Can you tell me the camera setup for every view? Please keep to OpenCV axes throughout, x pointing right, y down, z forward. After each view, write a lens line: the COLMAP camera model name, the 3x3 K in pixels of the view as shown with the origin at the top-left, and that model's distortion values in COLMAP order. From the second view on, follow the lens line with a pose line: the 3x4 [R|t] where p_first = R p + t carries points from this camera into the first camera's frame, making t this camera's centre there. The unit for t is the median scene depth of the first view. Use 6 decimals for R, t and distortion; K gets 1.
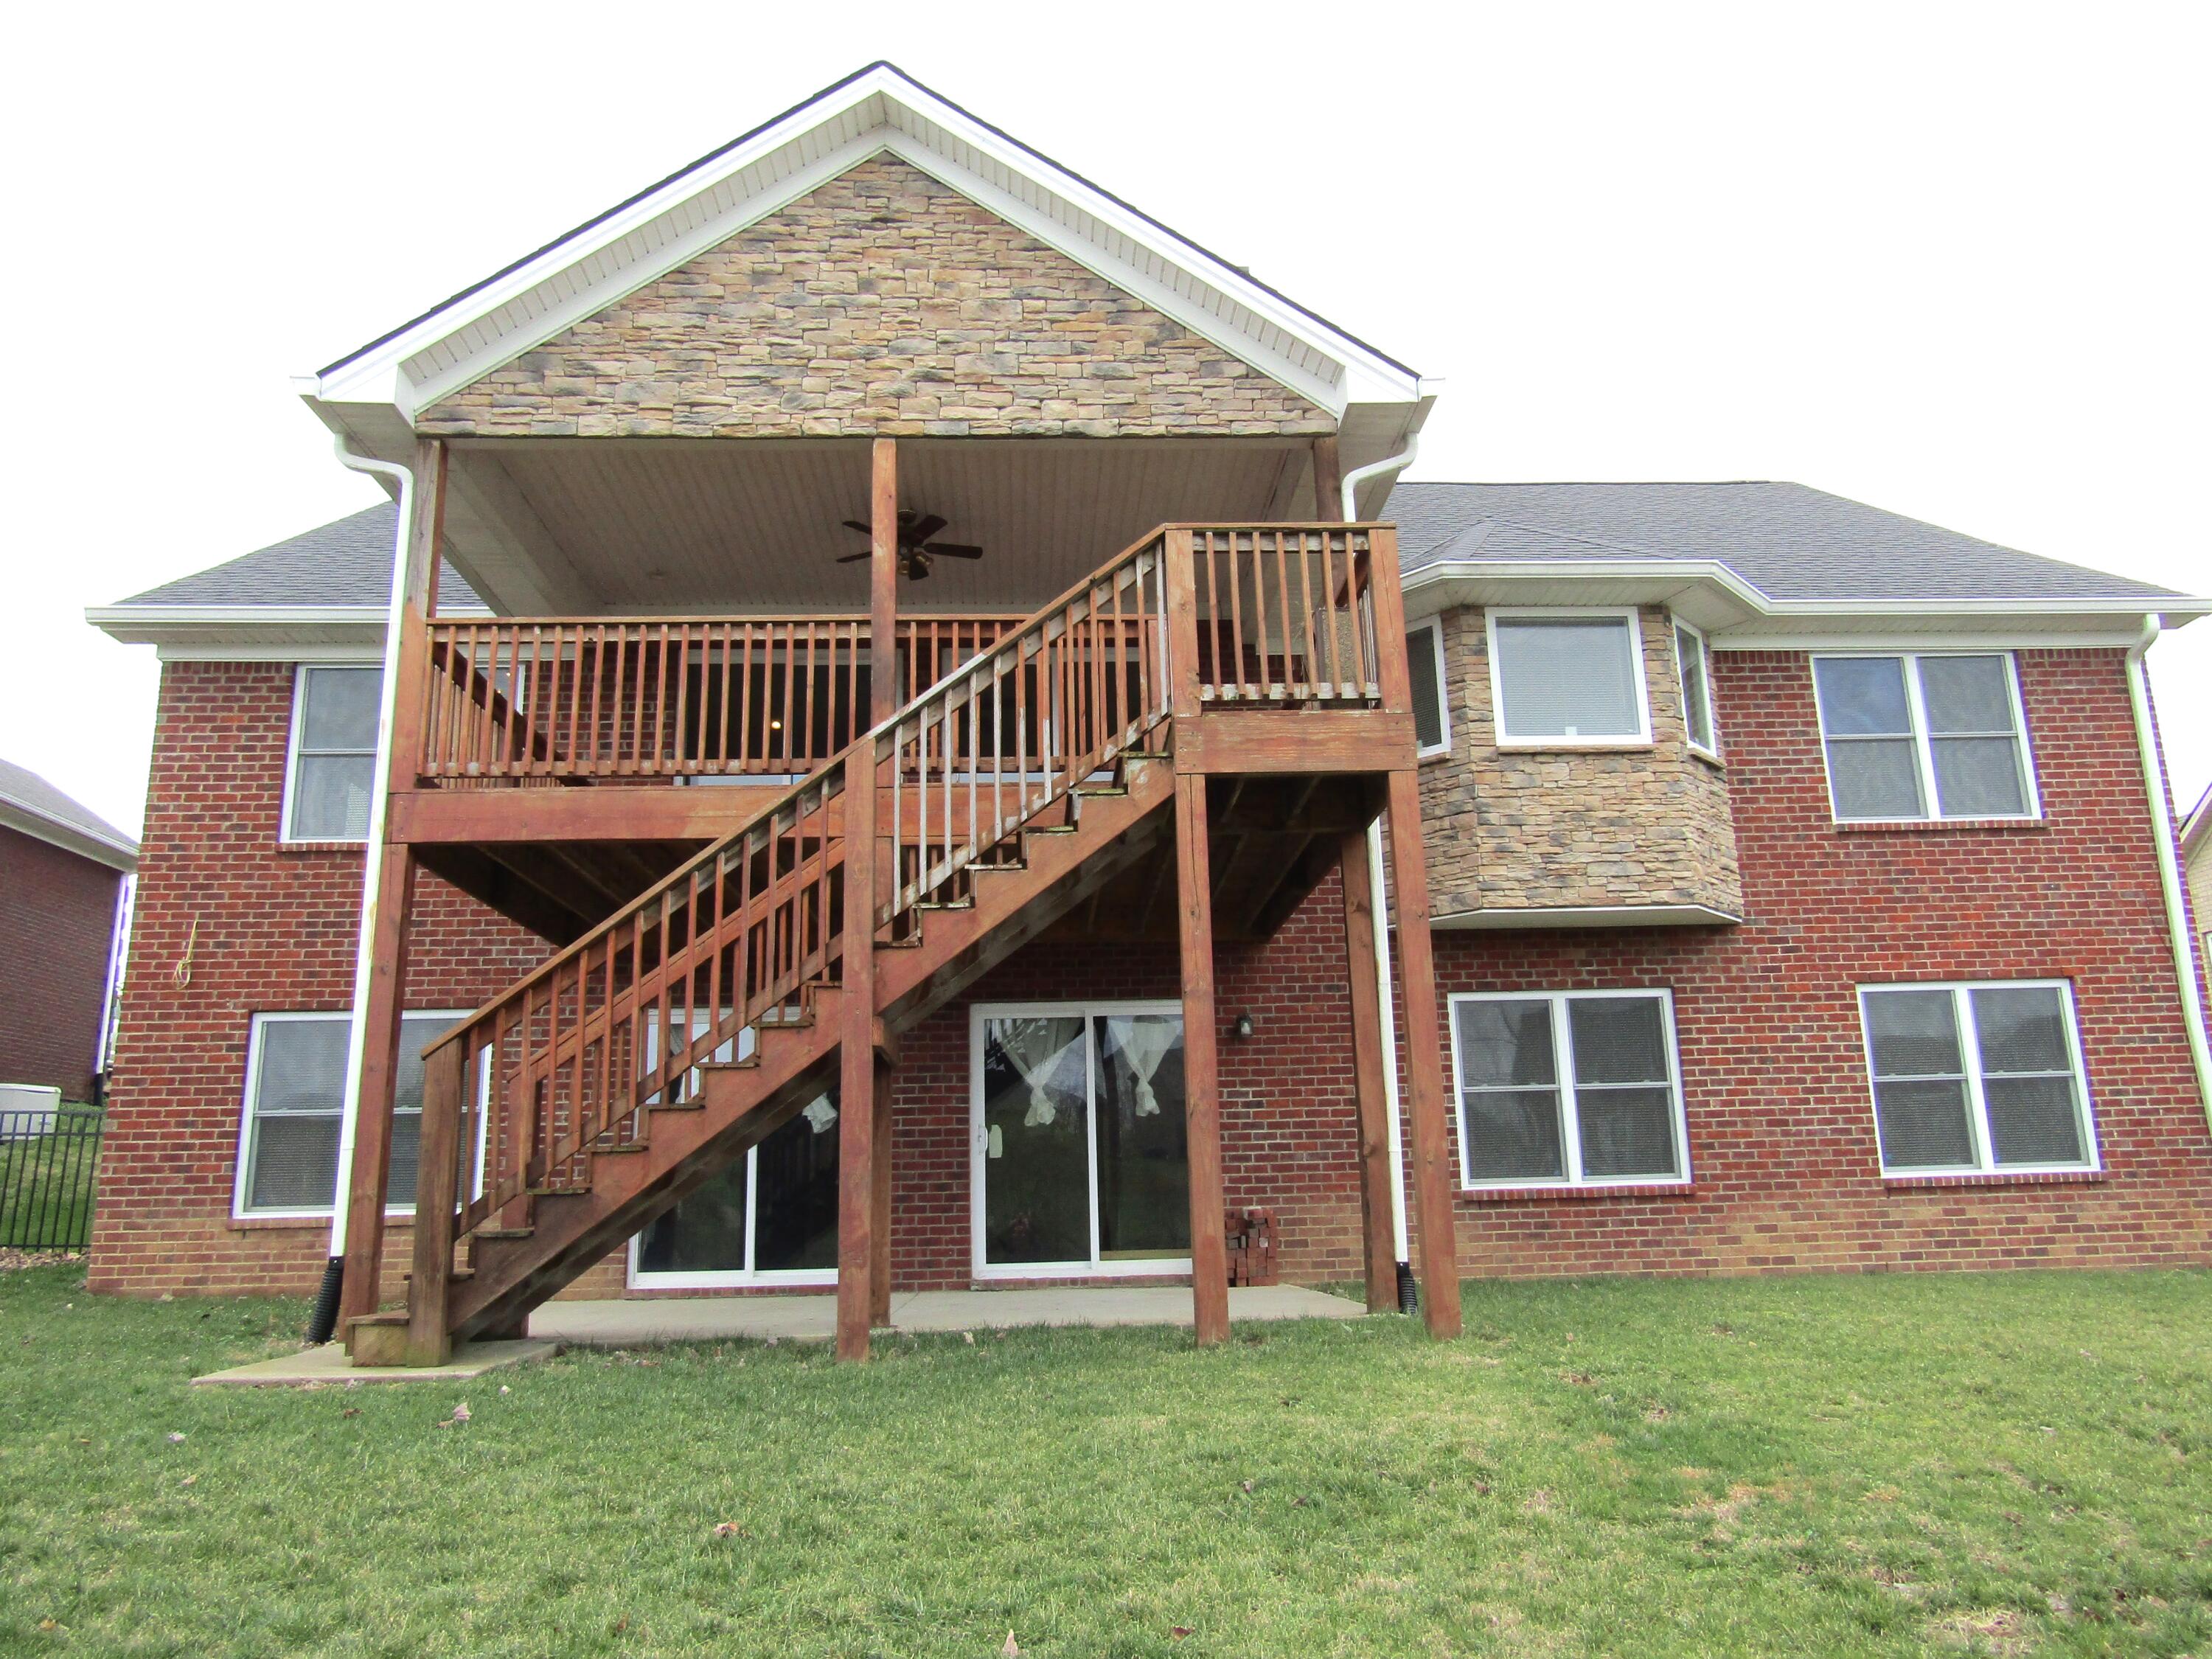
lens RADIAL K [[1556.8, 0, 1086.9], [0, 1556.8, 738.1], [0, 0, 1]] dist [-0.023638, 0.010508]
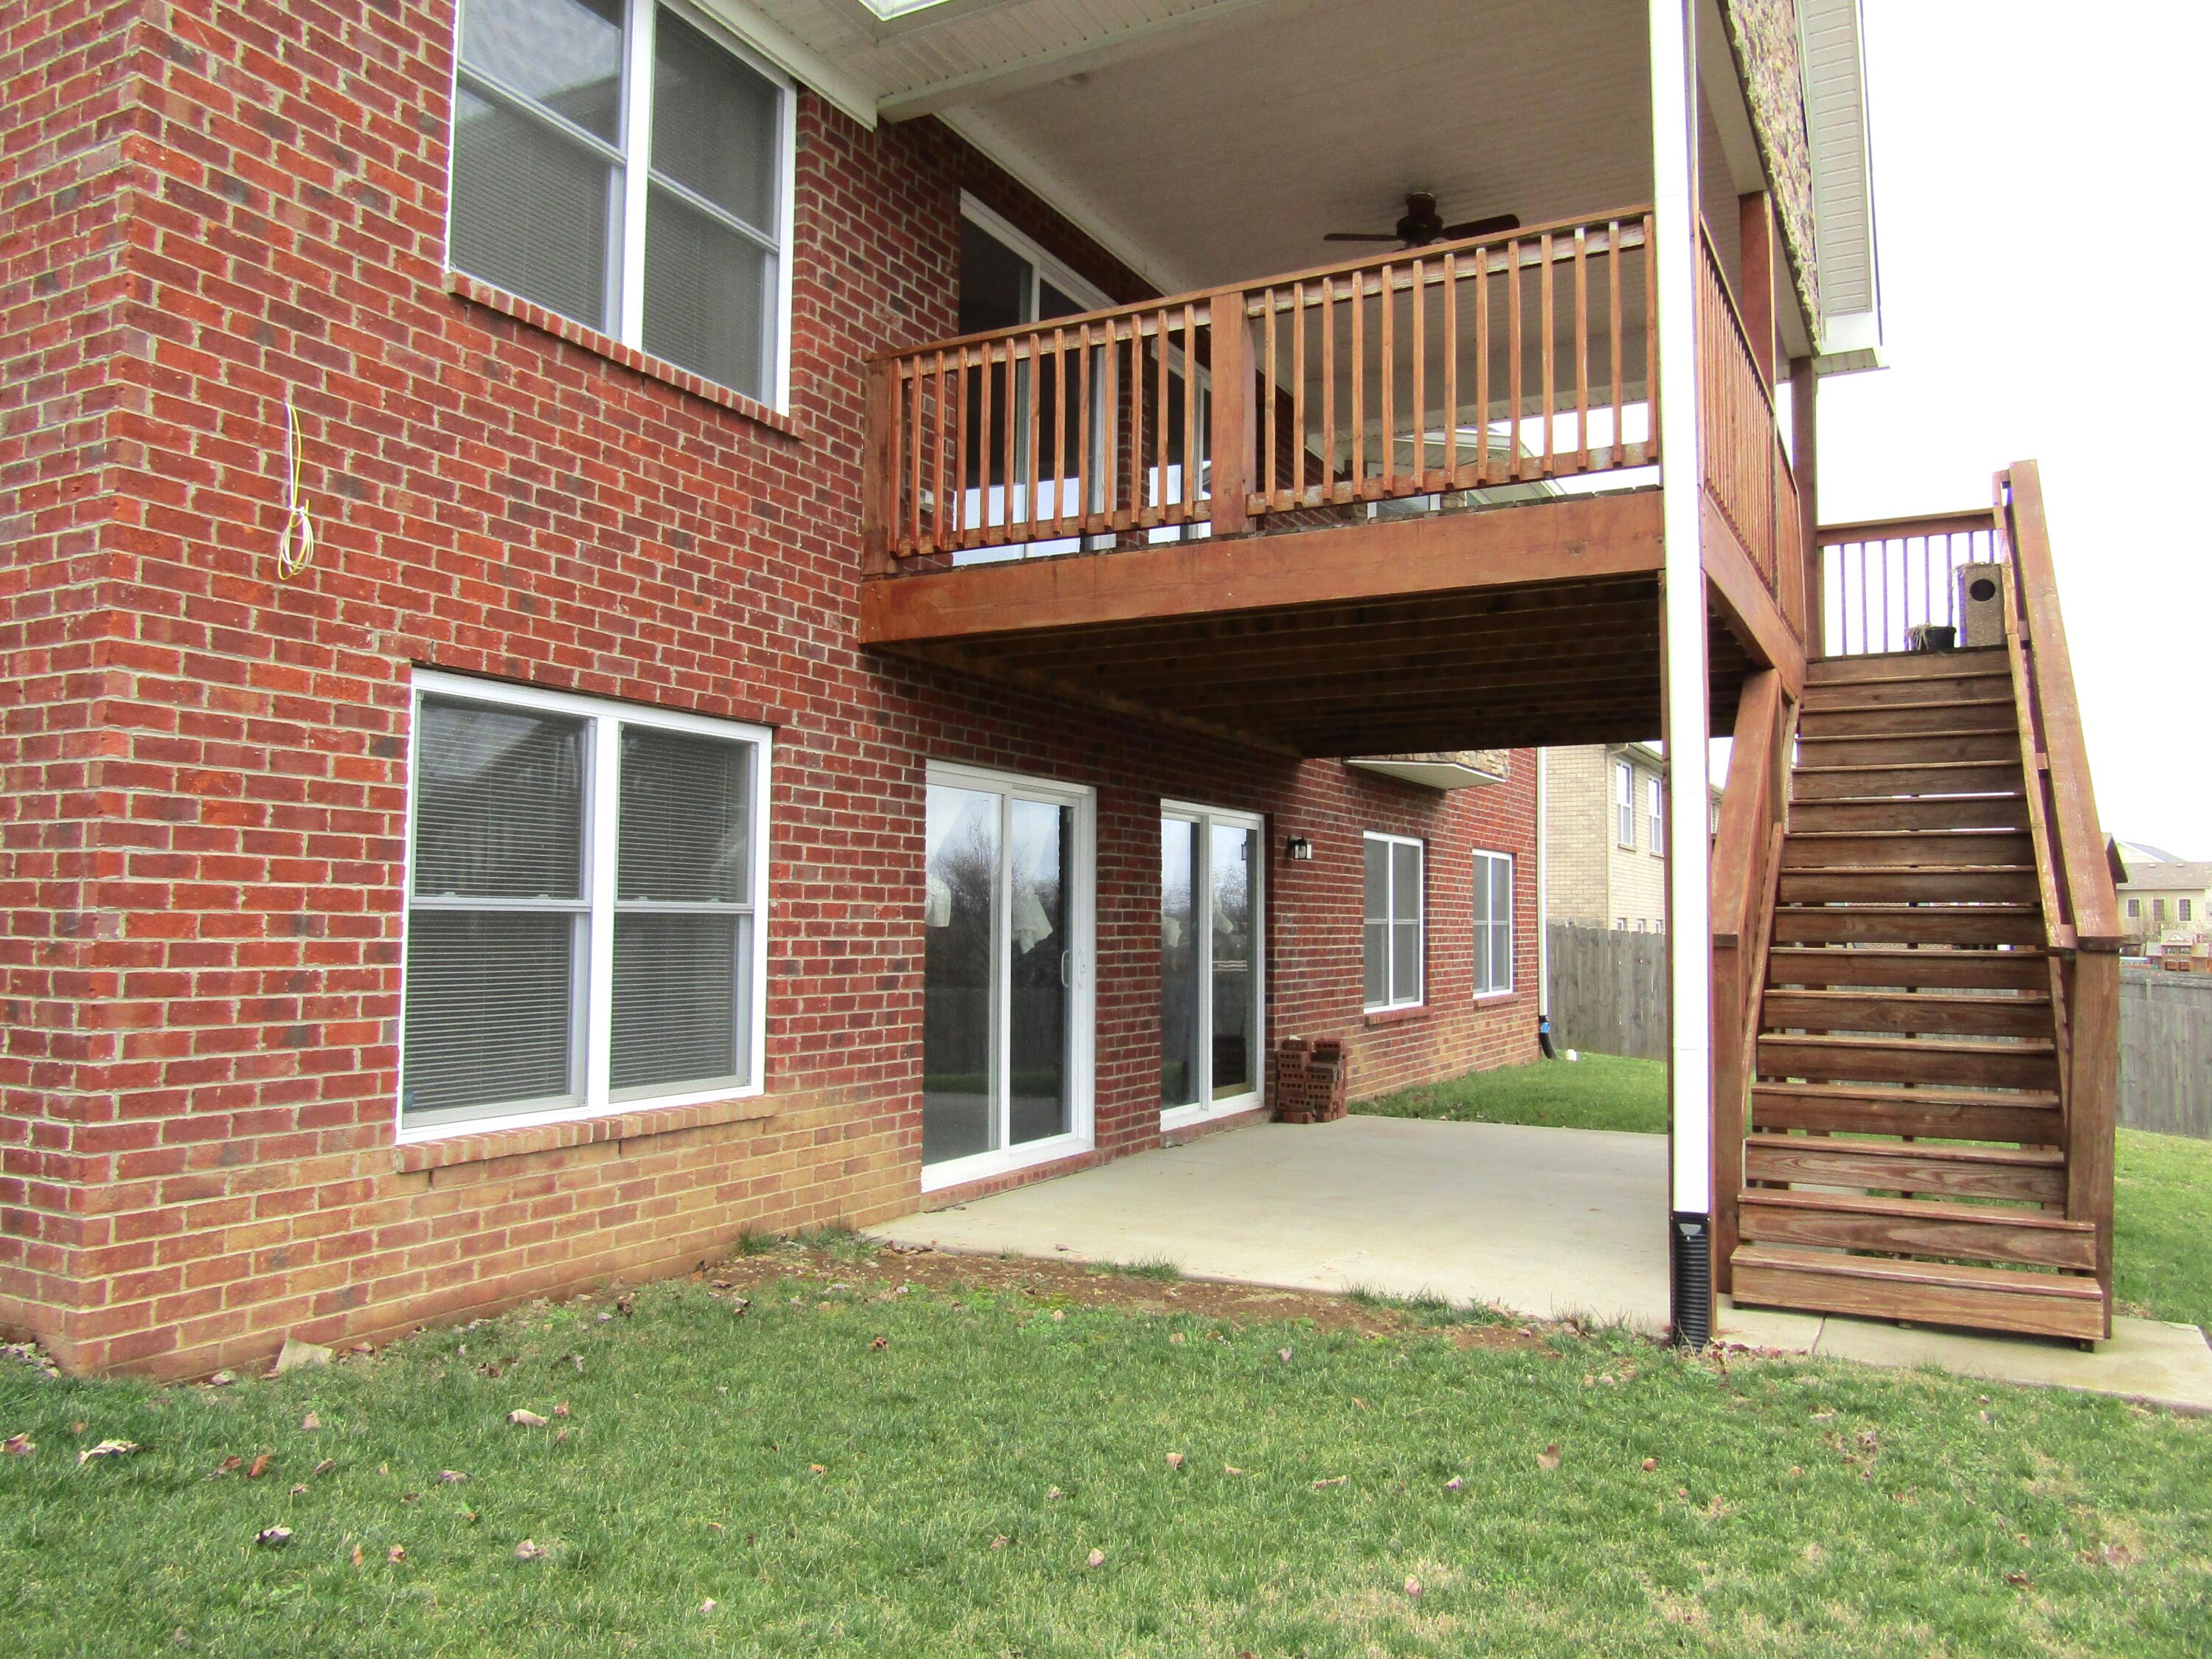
lens RADIAL K [[1628.8, 0, 1105.6], [0, 1628.8, 824.9], [0, 0, 1]] dist [-0.009423, -0.000995]
pose [[0.519041, 0.079169, 0.851075, -0.830463], [-0.227527, 0.972574, 0.048290, 0.158609], [-0.823910, -0.218707, 0.522819, 0.621259]]
